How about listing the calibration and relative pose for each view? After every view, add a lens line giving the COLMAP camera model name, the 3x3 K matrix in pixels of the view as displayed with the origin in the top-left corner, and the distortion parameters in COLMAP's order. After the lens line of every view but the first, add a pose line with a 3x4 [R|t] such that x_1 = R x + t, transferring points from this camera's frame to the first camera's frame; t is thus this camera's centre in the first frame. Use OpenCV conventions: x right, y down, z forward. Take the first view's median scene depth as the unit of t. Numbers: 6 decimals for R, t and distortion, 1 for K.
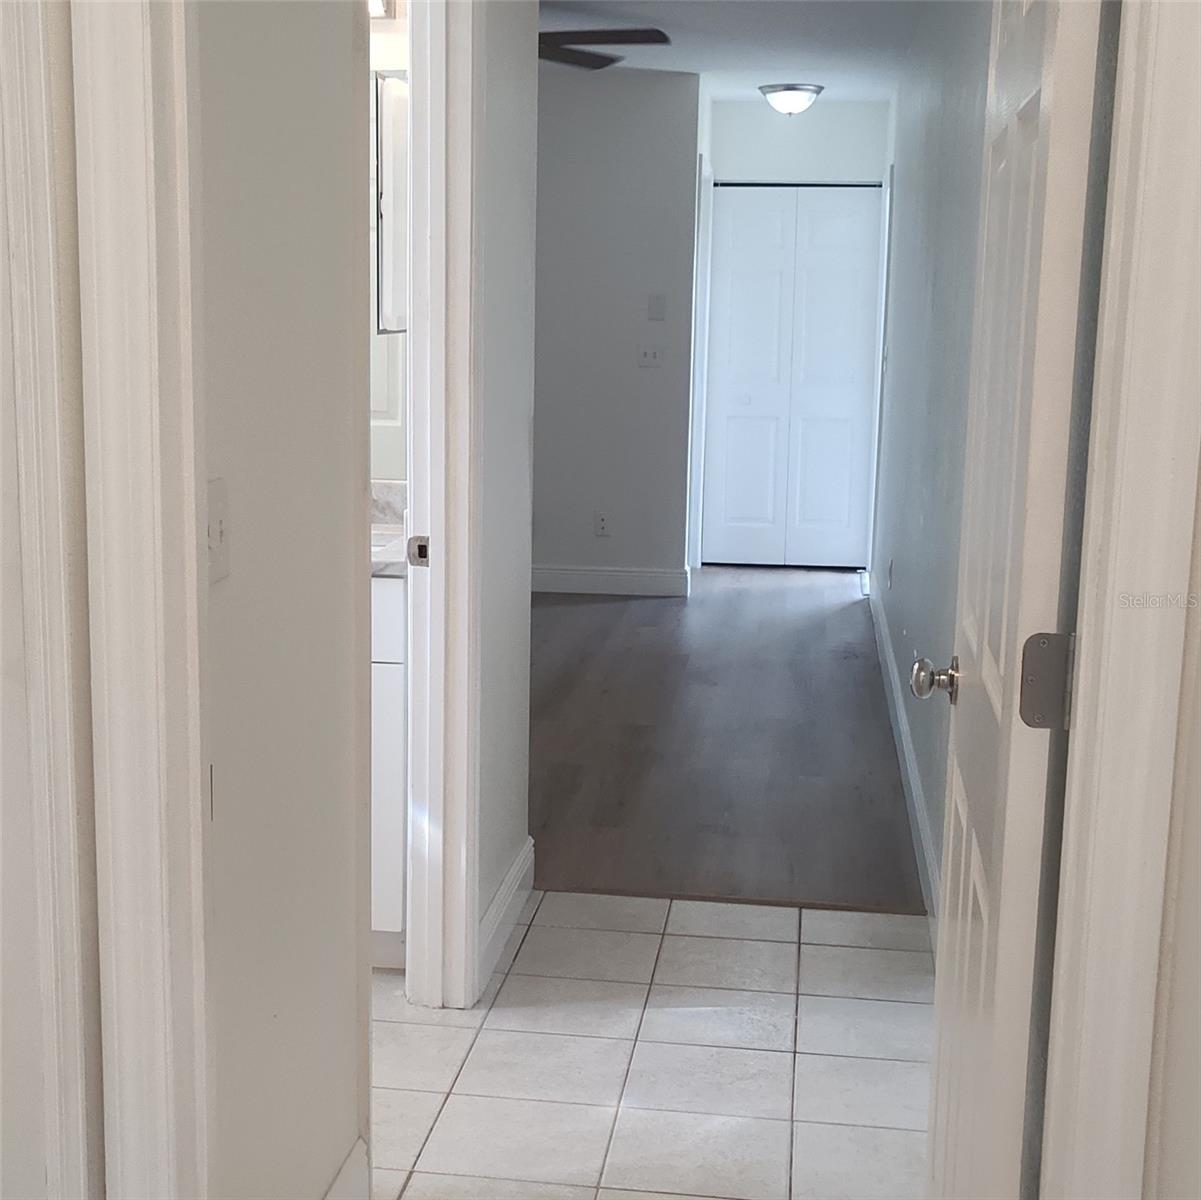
lens RADIAL K [[1828.4, 0, 590.9], [0, 1828.4, 604.6], [0, 0, 1]] dist [0.032669, 0.000000]
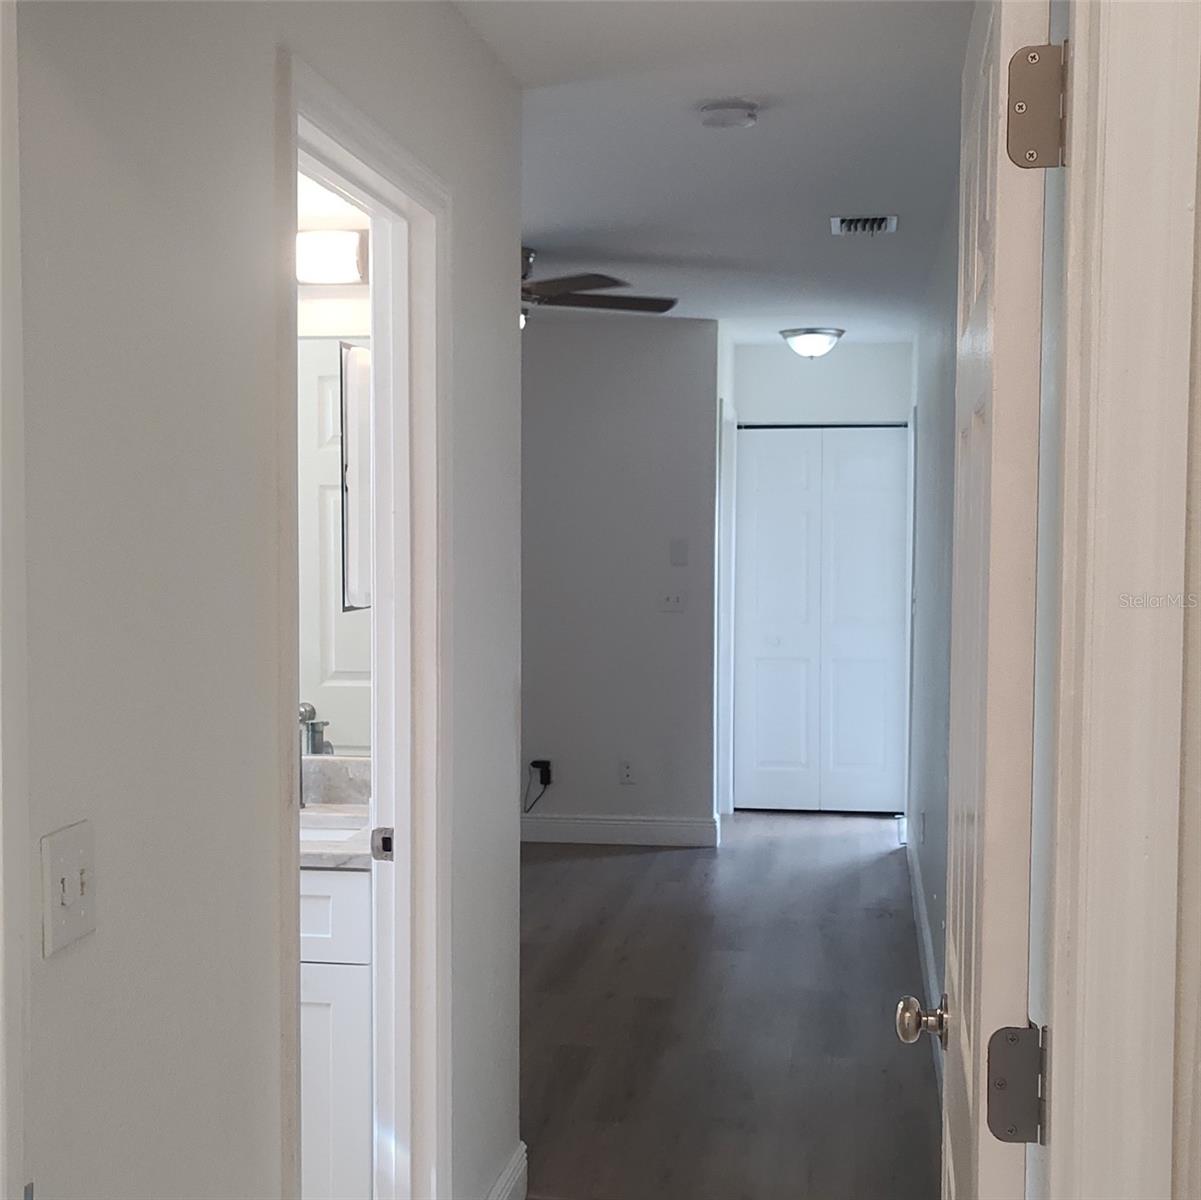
lens RADIAL K [[1828.4, 0, 601.5], [0, 1828.4, 609.4], [0, 0, 1]] dist [0.032669, 0.000000]
pose [[0.999667, -0.012955, -0.022323, 0.016016], [0.010187, 0.992733, -0.119906, -0.014470], [0.023714, 0.119639, 0.992534, 0.028763]]
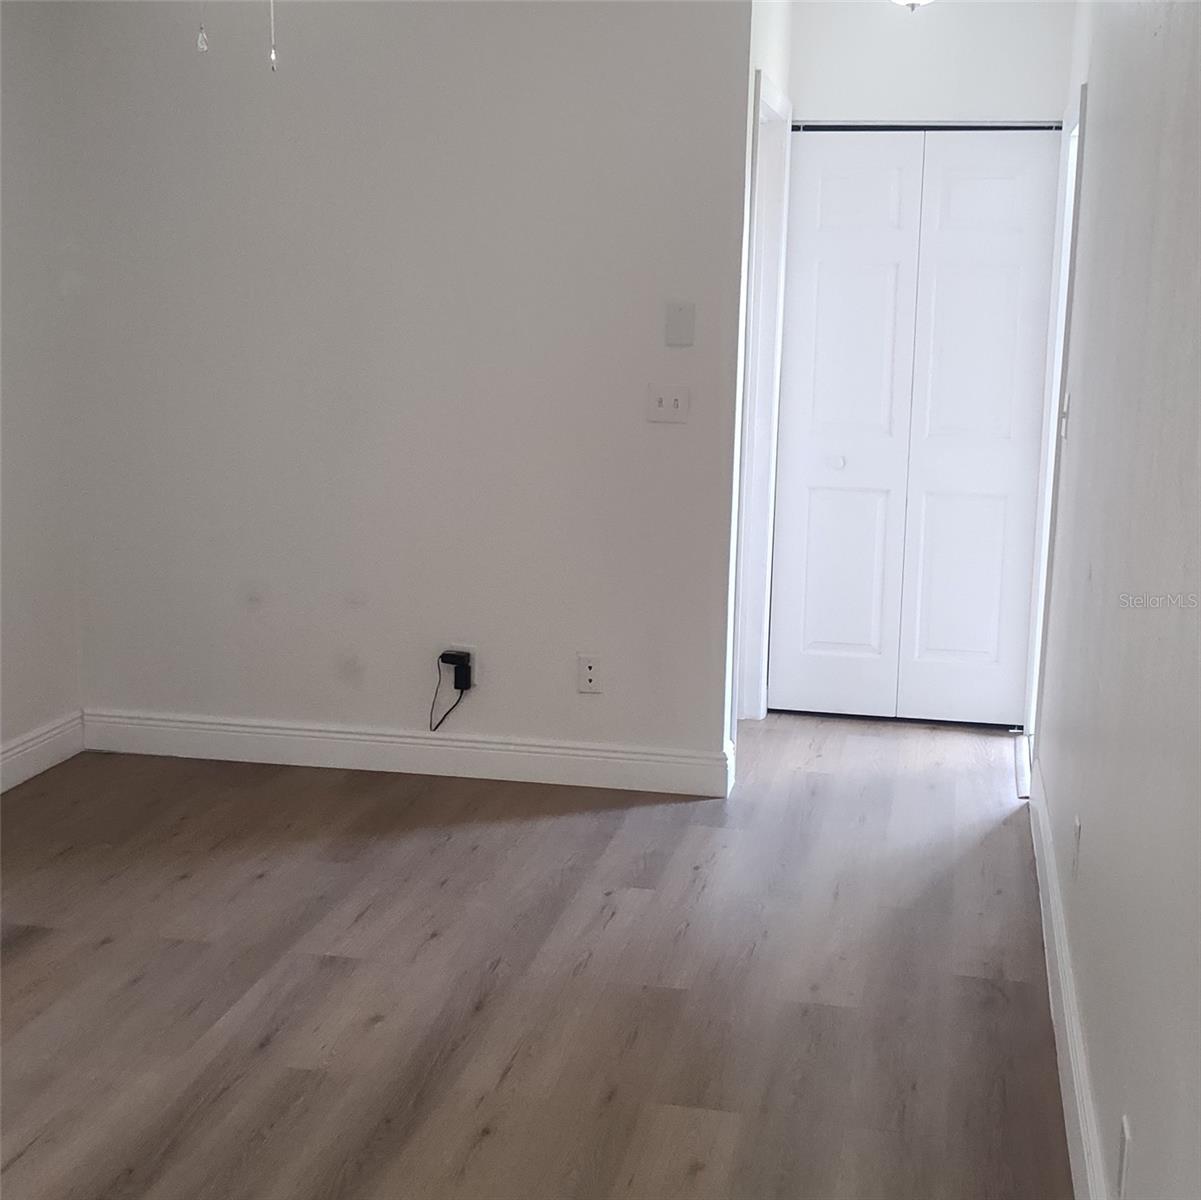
lens RADIAL K [[1828.4, 0, 588.4], [0, 1828.4, 598.6], [0, 0, 1]] dist [0.032669, 0.000000]
pose [[0.996680, 0.017714, -0.079462, 0.056543], [-0.017255, 0.999830, 0.006466, -0.077335], [0.079563, -0.005073, 0.996817, 0.405338]]
